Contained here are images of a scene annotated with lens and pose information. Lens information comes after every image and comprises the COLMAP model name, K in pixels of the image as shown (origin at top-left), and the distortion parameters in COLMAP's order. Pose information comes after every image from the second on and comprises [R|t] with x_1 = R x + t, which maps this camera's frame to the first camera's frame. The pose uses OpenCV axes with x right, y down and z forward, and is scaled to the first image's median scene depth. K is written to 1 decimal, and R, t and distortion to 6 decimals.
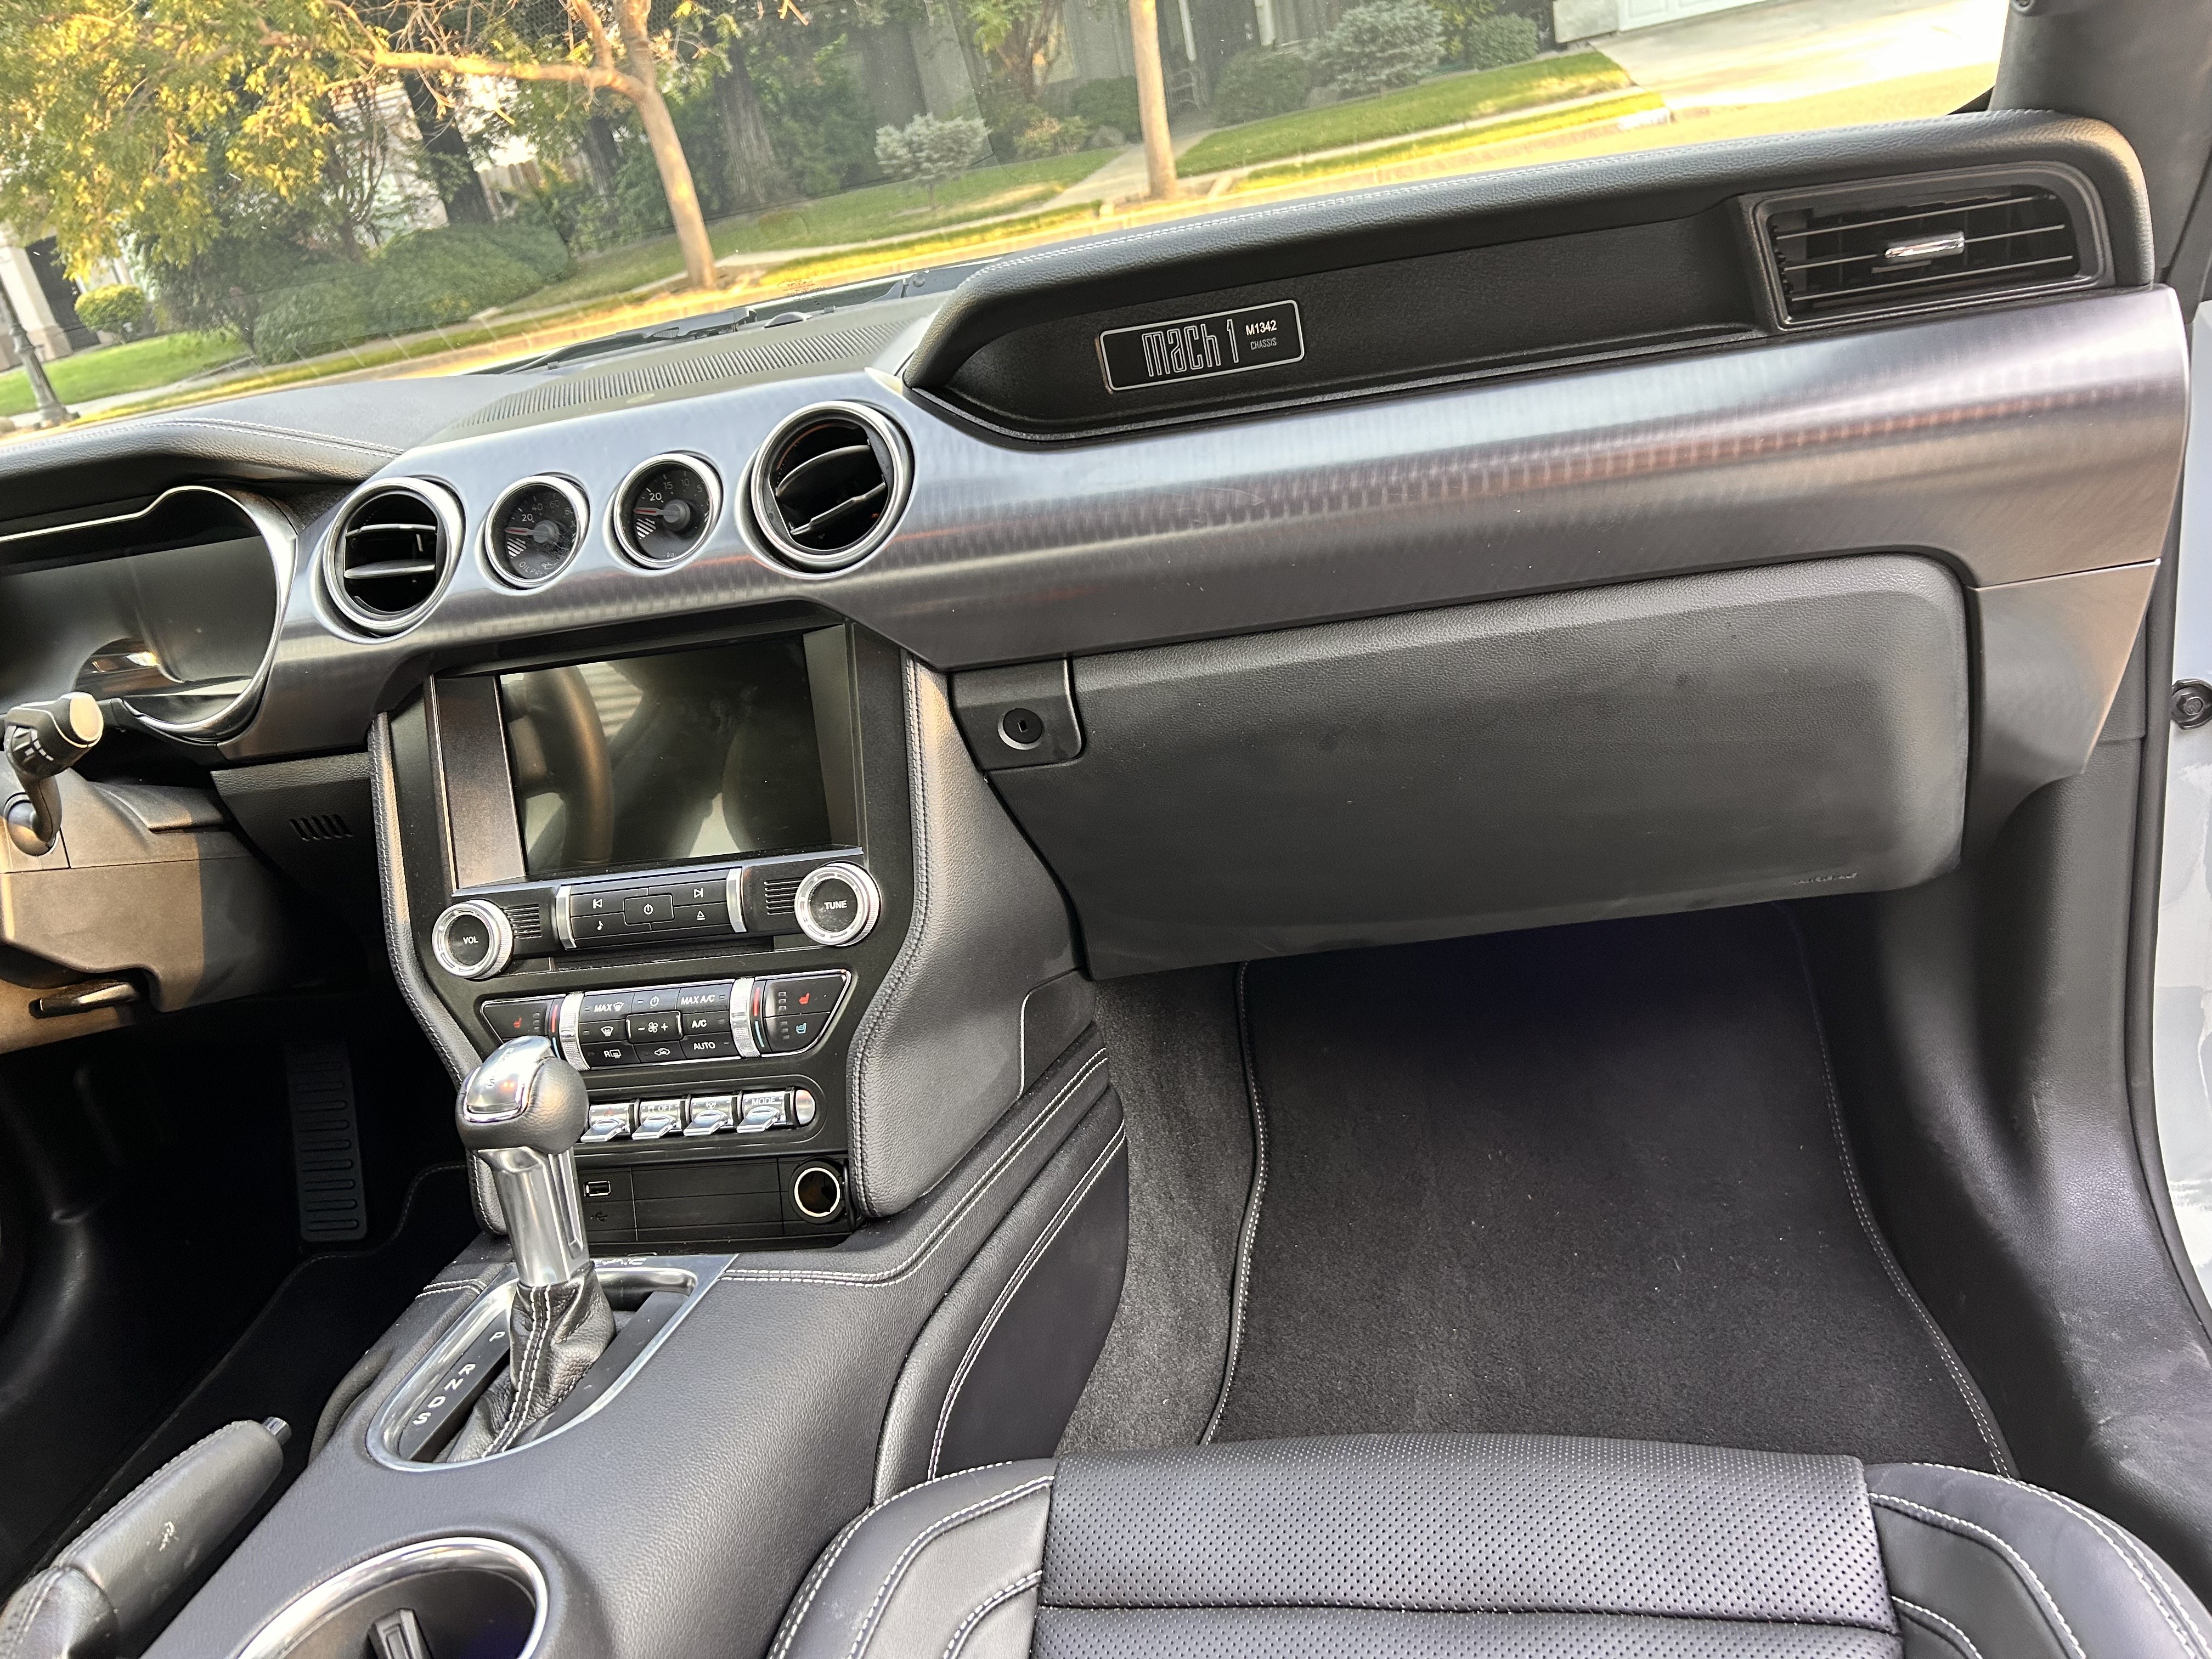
lens RADIAL K [[1626.4, 0, 1112.5], [0, 1626.4, 793.6], [0, 0, 1]] dist [0.053996, -0.075586]
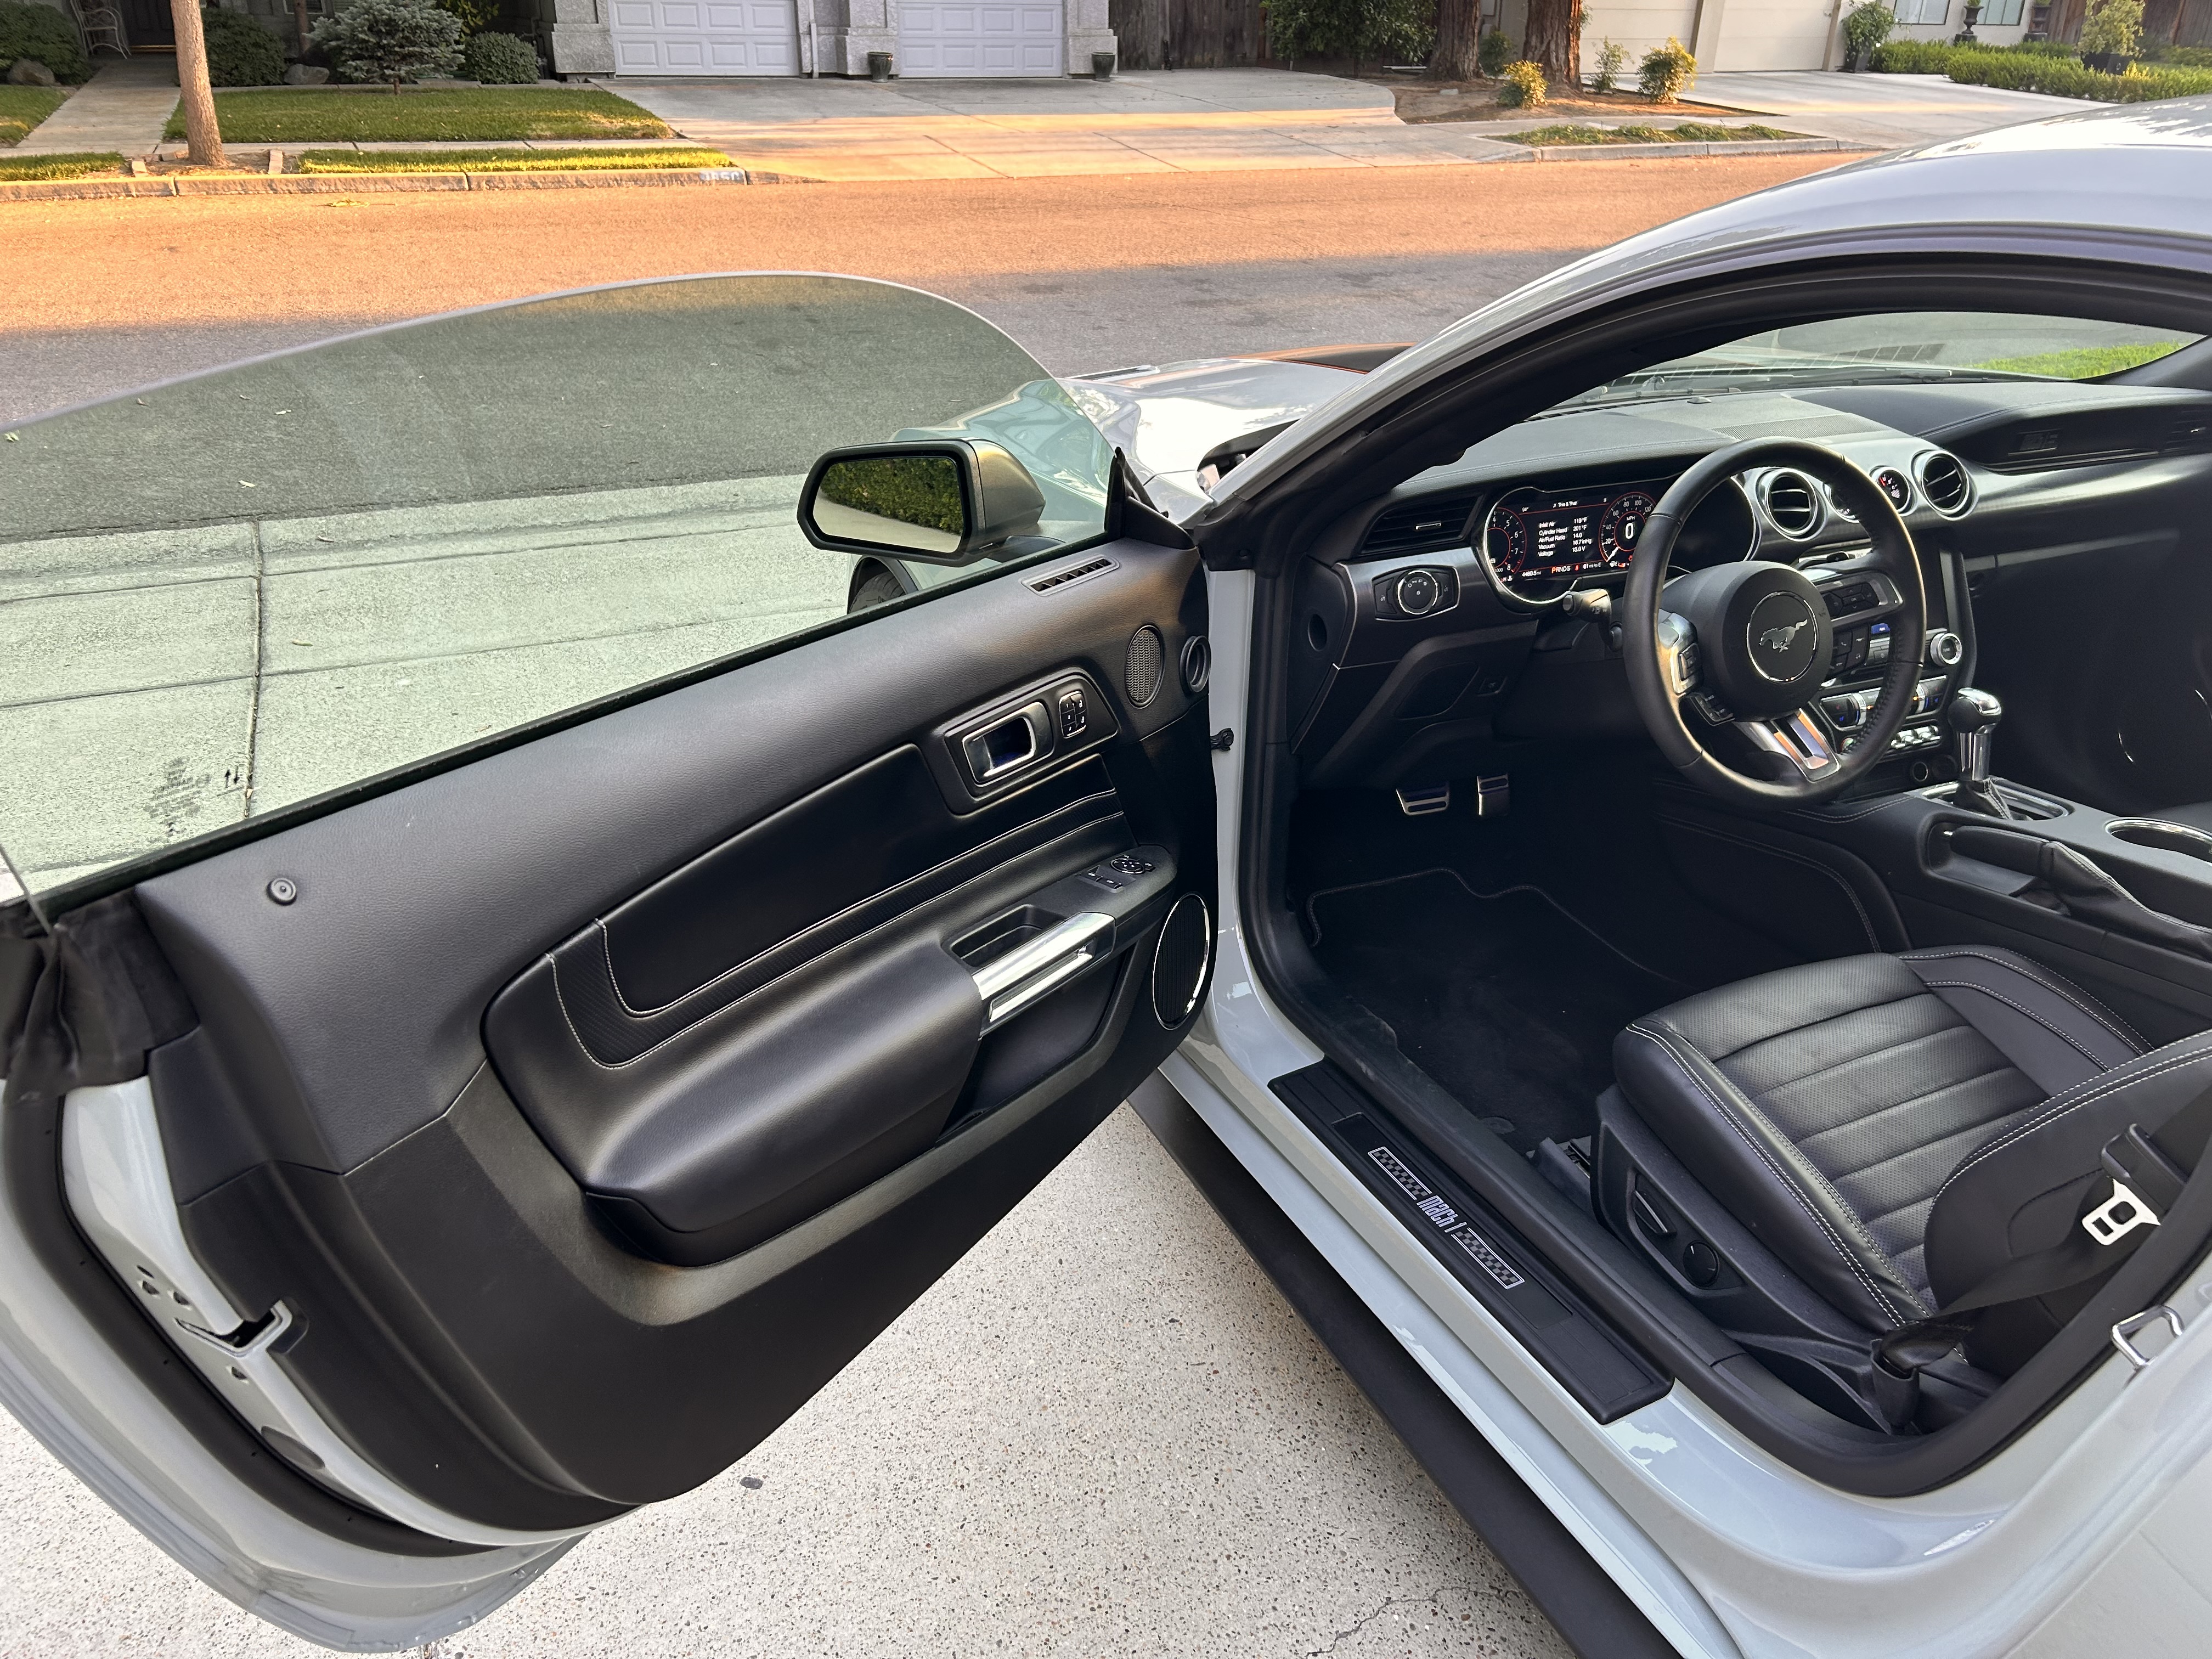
lens RADIAL K [[1626.4, 0, 1112.5], [0, 1626.4, 793.6], [0, 0, 1]] dist [0.053996, -0.075586]
pose [[0.800080, -0.050787, 0.597740, -0.118341], [0.060527, 0.998159, 0.003792, 0.008824], [-0.596832, 0.033146, 0.801681, -0.011179]]
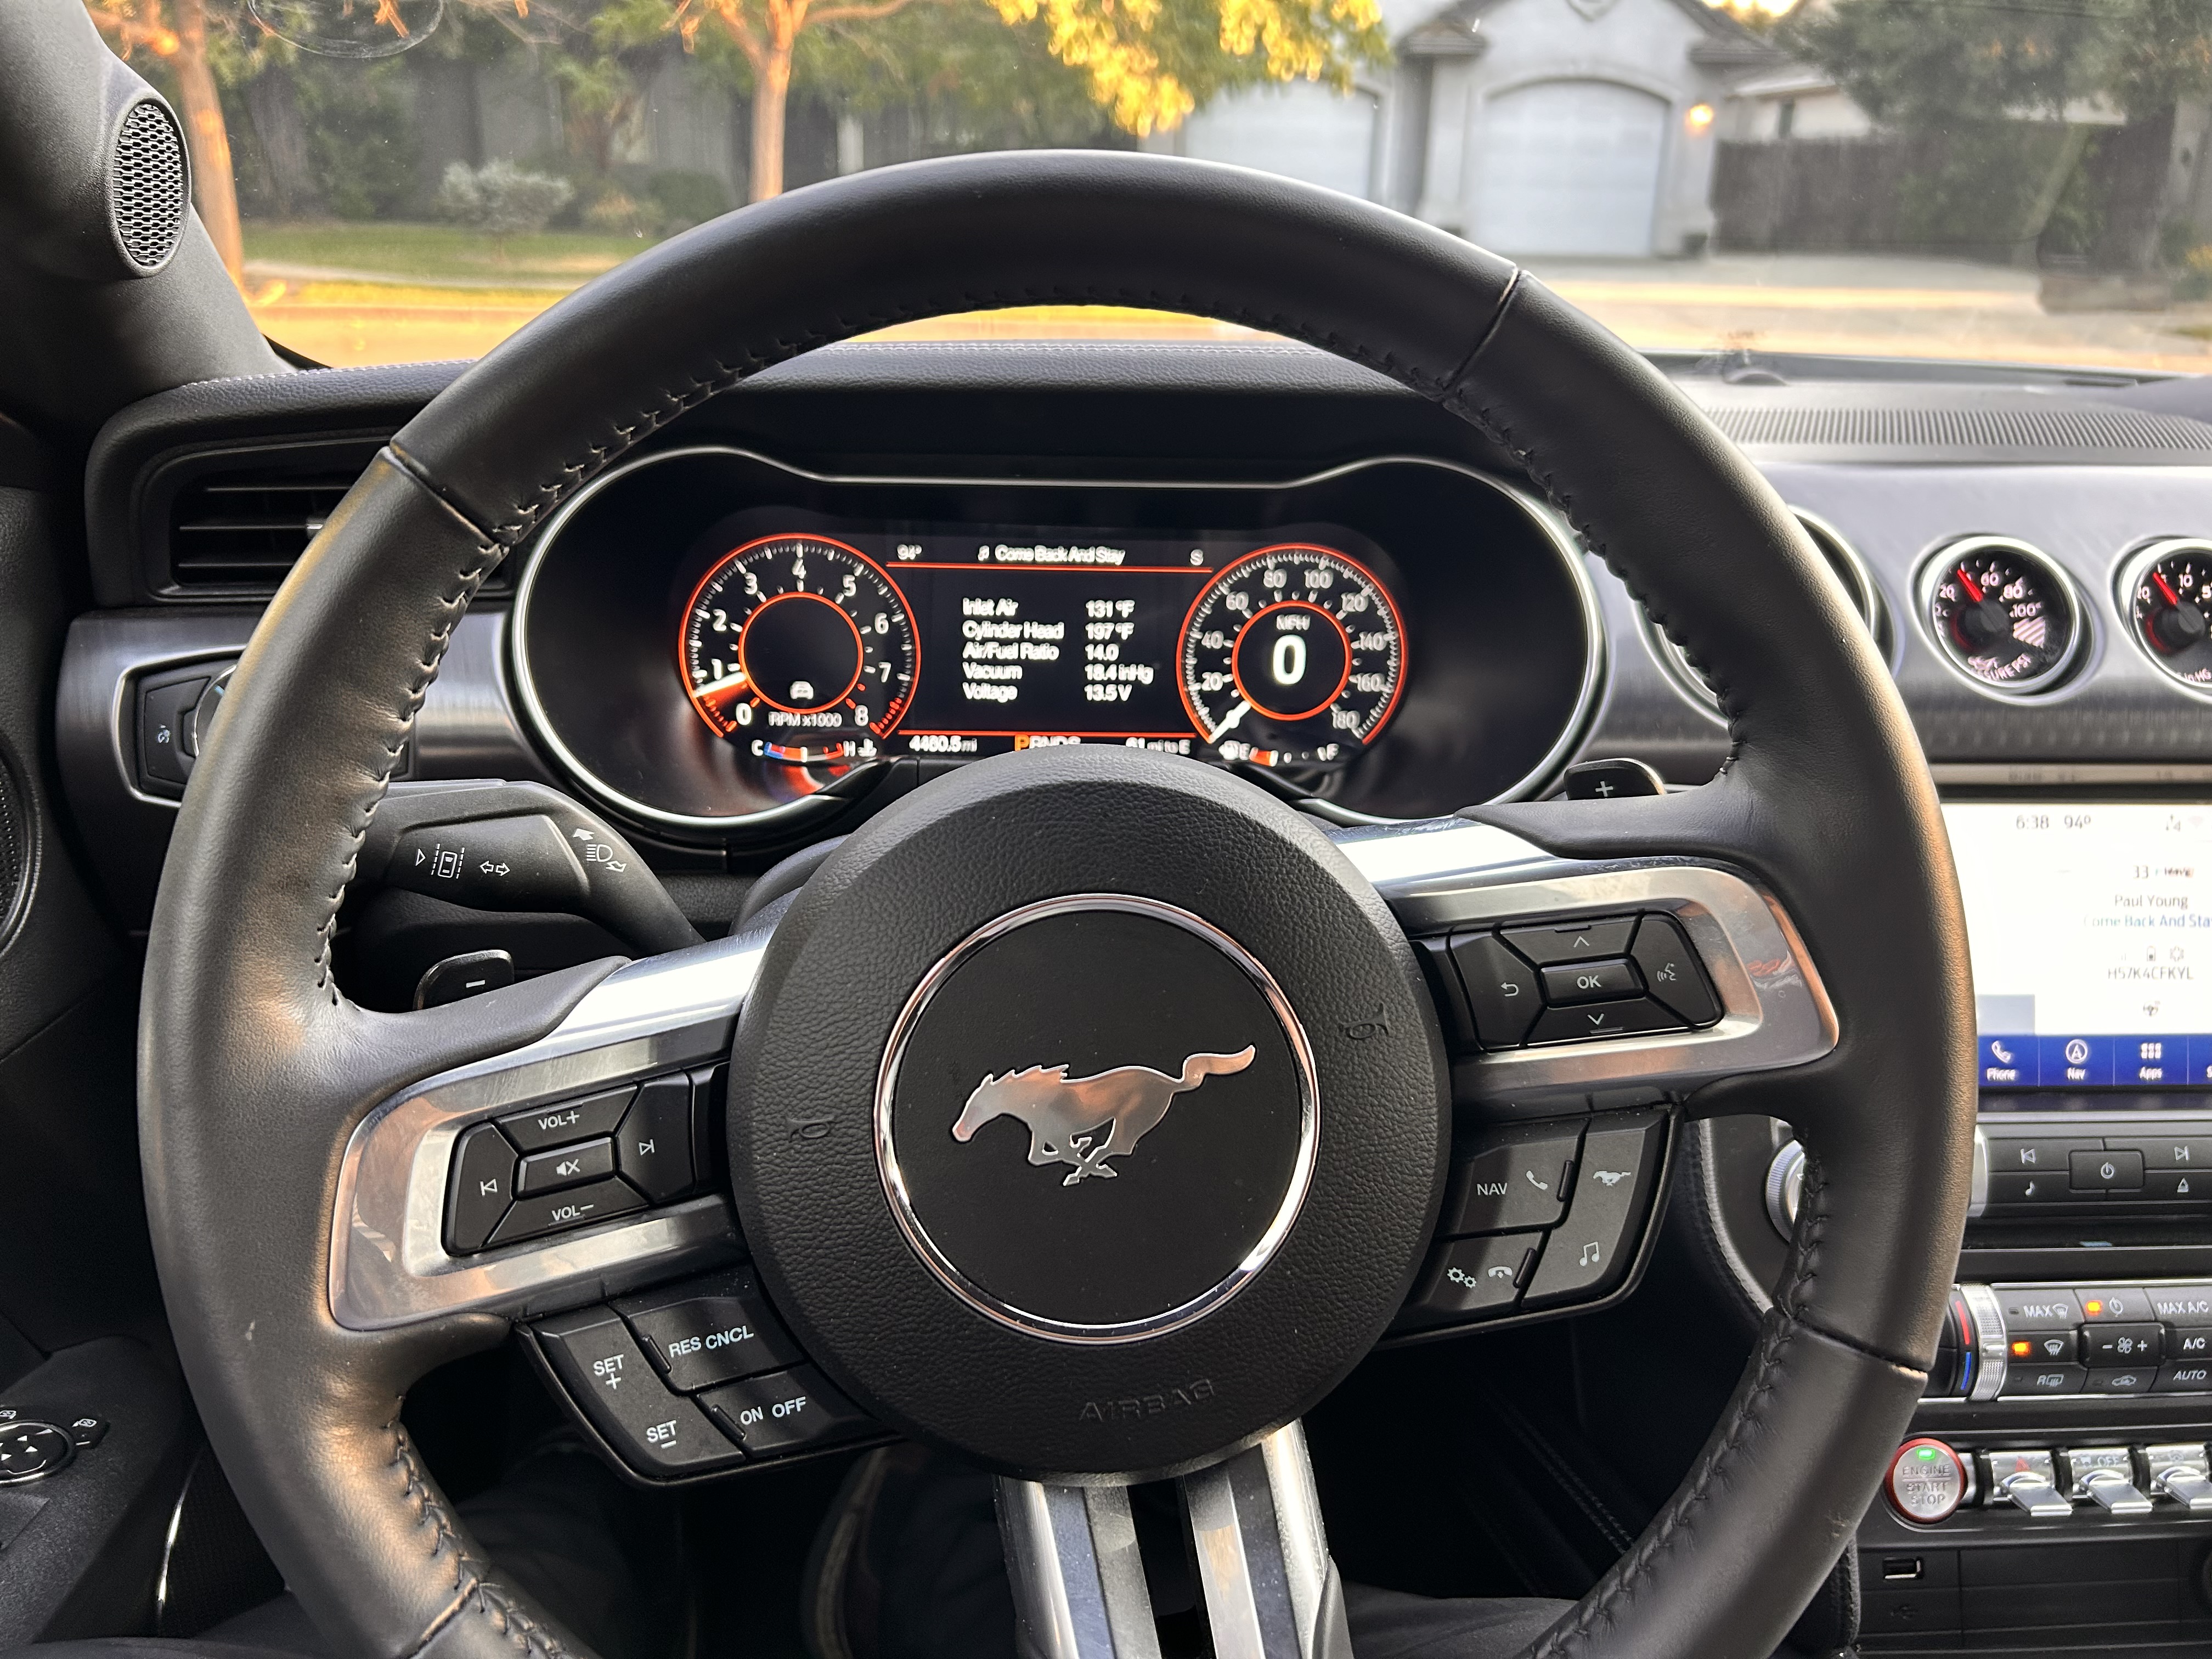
lens RADIAL K [[1653.6, 0, 1106.0], [0, 1653.6, 829.5], [0, 0, 1]] dist [0.005524, -0.012138]
pose [[0.943847, 0.120005, 0.307818, -0.041228], [-0.100549, 0.991841, -0.078368, 0.001117], [-0.314711, 0.043016, 0.948212, 0.020622]]
